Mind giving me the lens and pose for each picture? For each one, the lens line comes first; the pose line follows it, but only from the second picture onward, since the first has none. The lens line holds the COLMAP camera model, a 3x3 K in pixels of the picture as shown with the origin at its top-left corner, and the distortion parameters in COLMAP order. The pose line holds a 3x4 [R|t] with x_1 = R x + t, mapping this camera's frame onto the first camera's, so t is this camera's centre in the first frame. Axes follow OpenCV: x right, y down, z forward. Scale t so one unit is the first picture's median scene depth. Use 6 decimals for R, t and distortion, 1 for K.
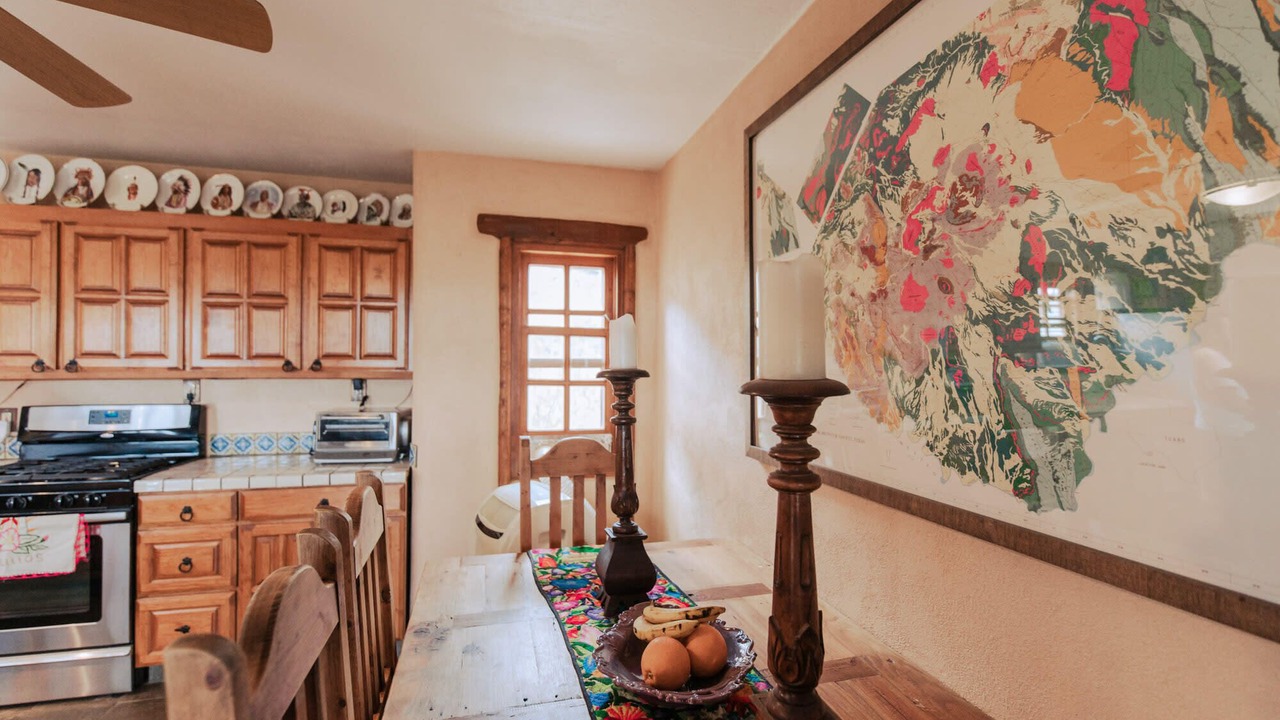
lens RADIAL K [[581.2, 0, 638.2], [0, 581.2, 364.8], [0, 0, 1]] dist [0.003190, 0.000148]
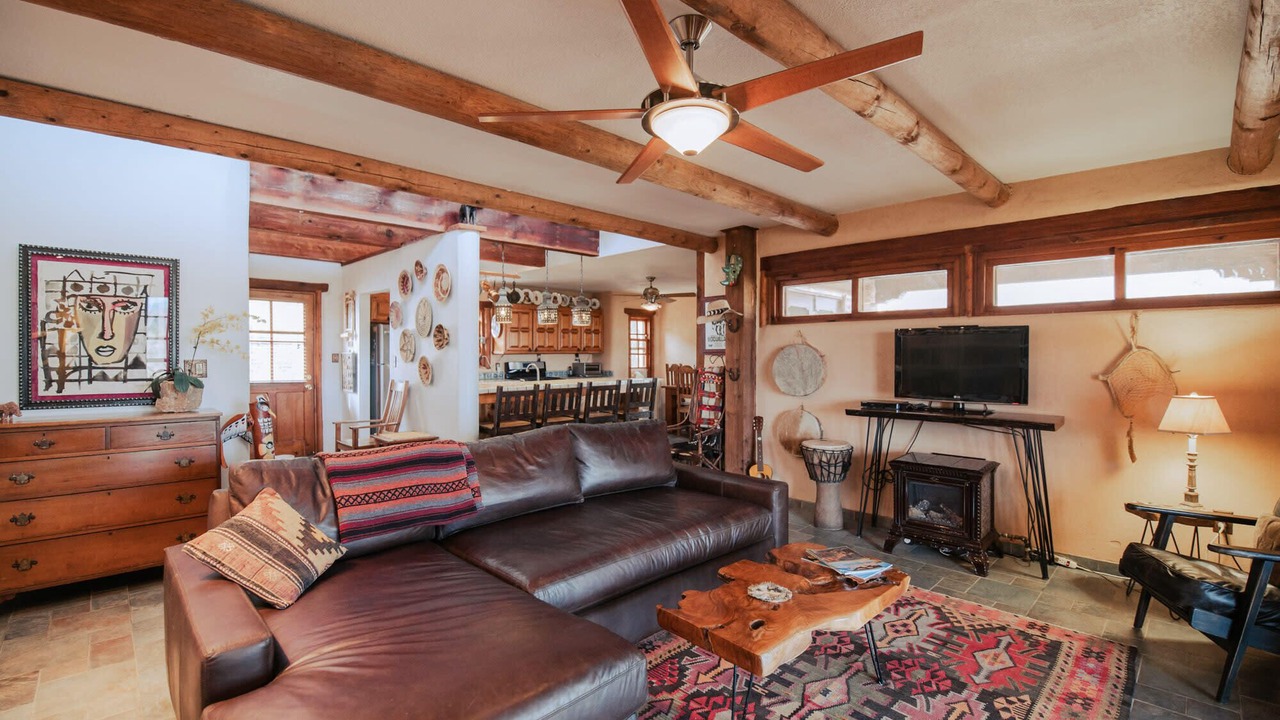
lens RADIAL K [[551.6, 0, 642.0], [0, 551.6, 361.5], [0, 0, 1]] dist [-0.000503, -0.010400]
pose [[0.858868, -0.015160, 0.511973, -2.180878], [0.005016, 0.999763, 0.021188, 0.004546], [-0.512172, -0.015630, 0.858740, -2.270249]]
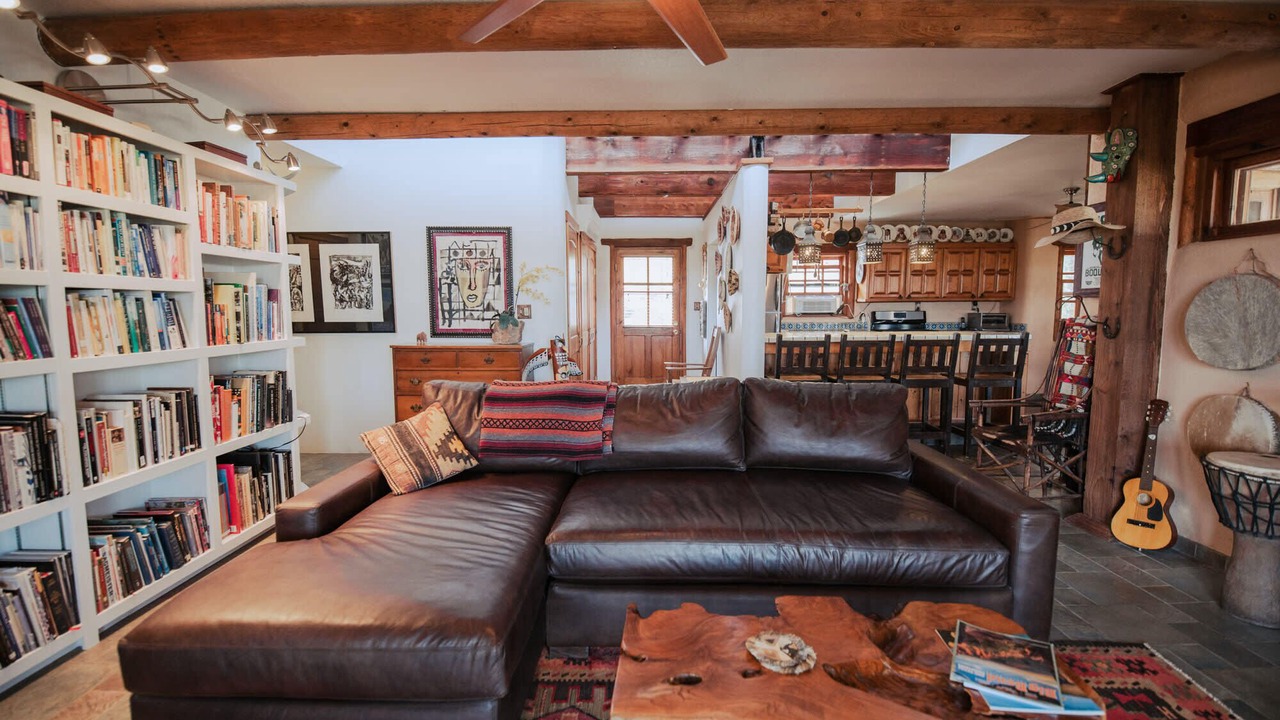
lens RADIAL K [[562.6, 0, 643.2], [0, 562.6, 362.4], [0, 0, 1]] dist [-0.002389, -0.009654]
pose [[0.969543, 0.012691, -0.244592, -1.613211], [0.012237, 0.994899, 0.100128, 0.032139], [0.244615, -0.100071, 0.964442, -2.197865]]
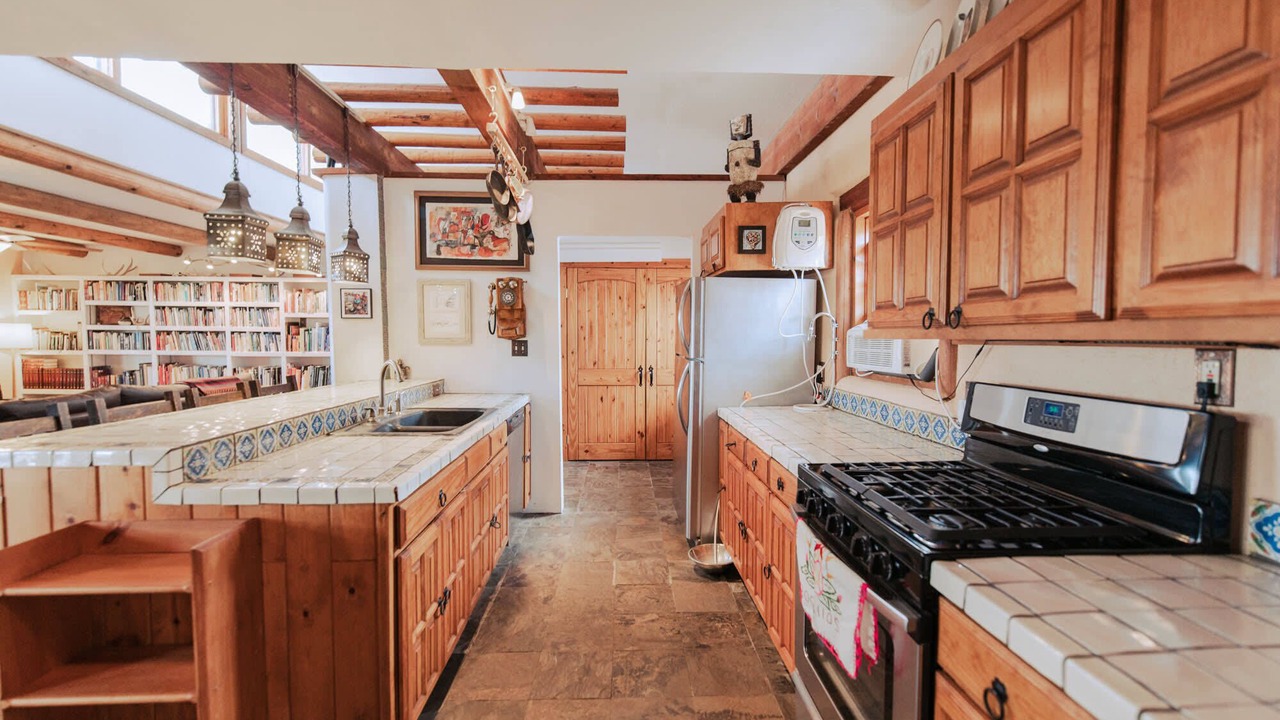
lens RADIAL K [[547.7, 0, 643.9], [0, 547.7, 362.6], [0, 0, 1]] dist [-0.000228, 0.000191]
pose [[-0.195592, 0.043928, -0.979701, -0.381908], [-0.002471, 0.998971, 0.045285, 0.023319], [0.980682, 0.011279, -0.195283, 0.810563]]
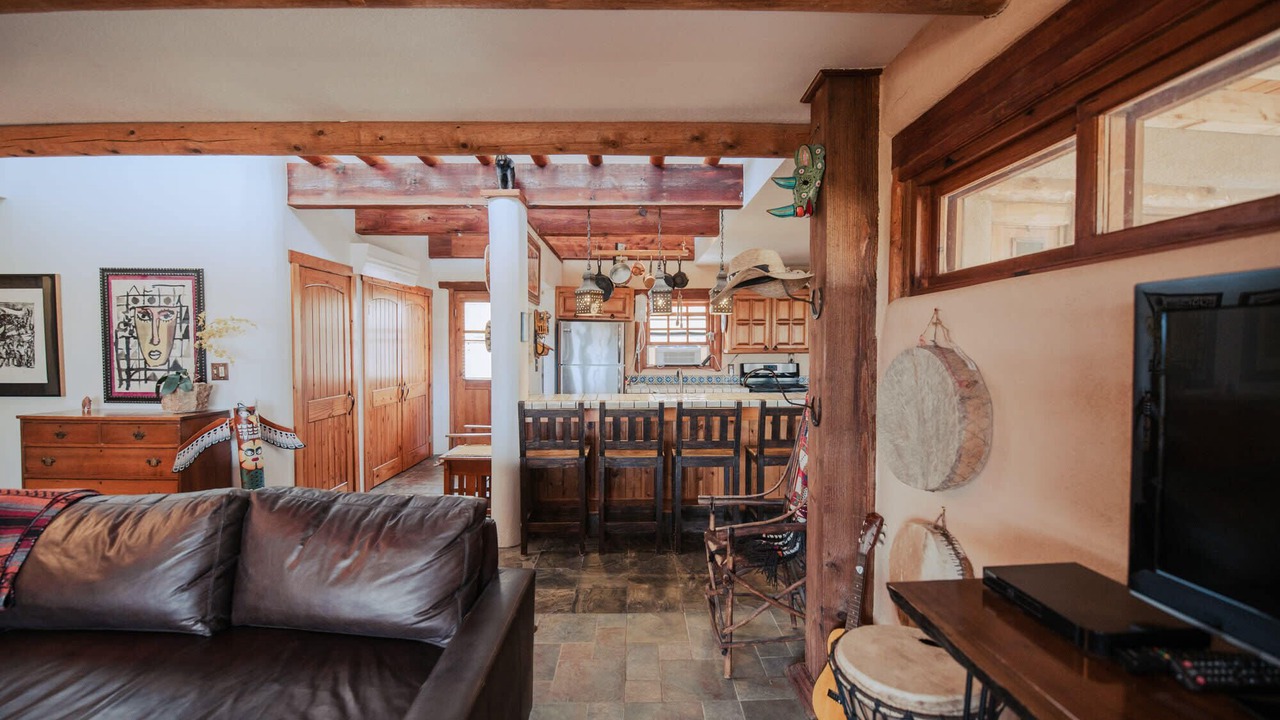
lens RADIAL K [[562.6, 0, 643.2], [0, 562.6, 362.4], [0, 0, 1]] dist [-0.002389, -0.009654]
pose [[0.976235, -0.000443, -0.216714, -1.019767], [0.007157, 0.999518, 0.030196, -0.014439], [0.216597, -0.031029, 0.975768, -1.717314]]
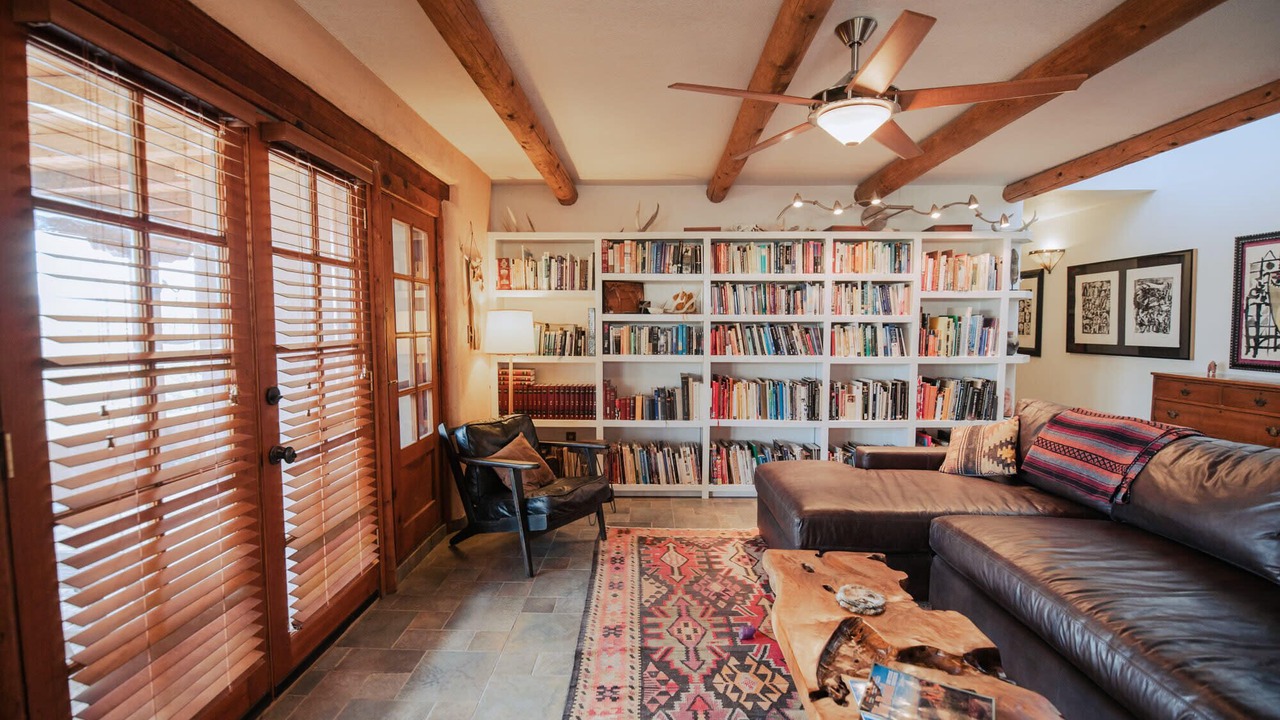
lens RADIAL K [[562.6, 0, 643.2], [0, 562.6, 362.4], [0, 0, 1]] dist [-0.002389, -0.009654]
pose [[-0.244364, 0.053199, -0.968223, -0.875438], [0.003933, 0.998540, 0.053872, 0.021915], [0.969676, 0.009357, -0.244216, -1.775820]]
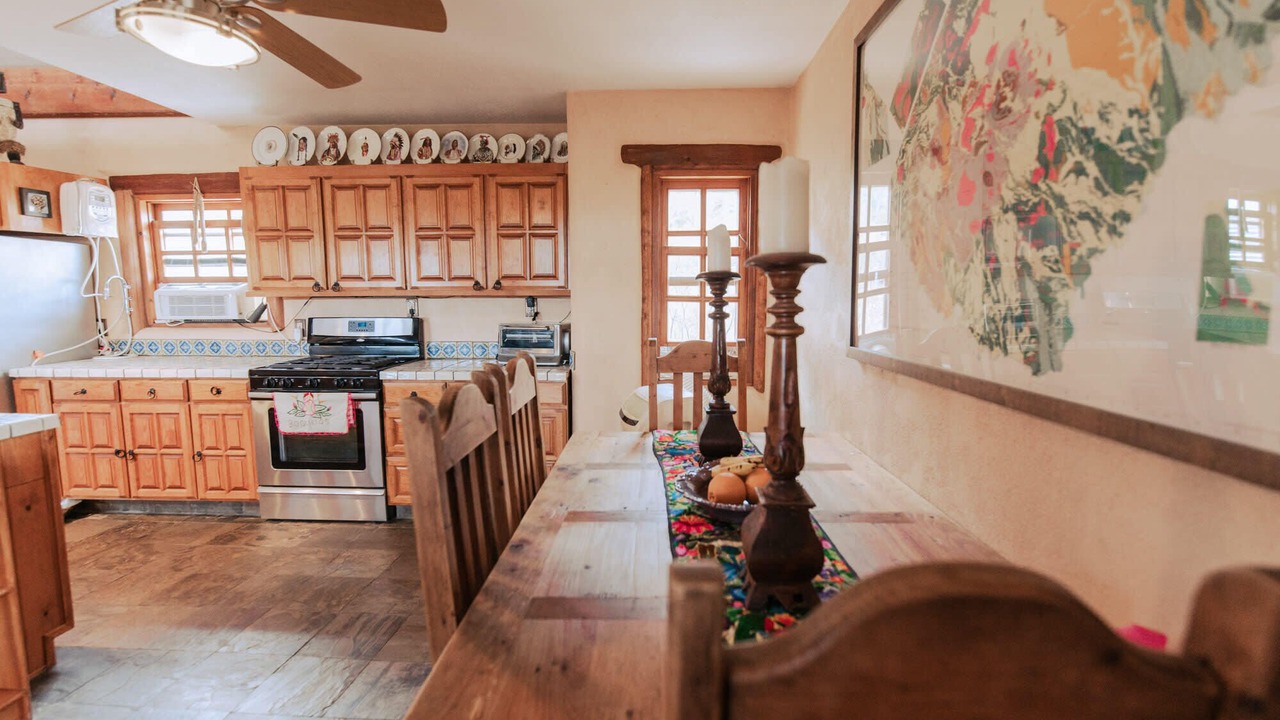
lens RADIAL K [[581.2, 0, 638.2], [0, 581.2, 364.8], [0, 0, 1]] dist [0.003190, 0.000148]
pose [[0.958796, 0.025769, -0.282925, 0.088108], [0.007309, 0.993311, 0.115242, 0.032295], [0.284002, -0.112562, 0.952194, -0.107445]]
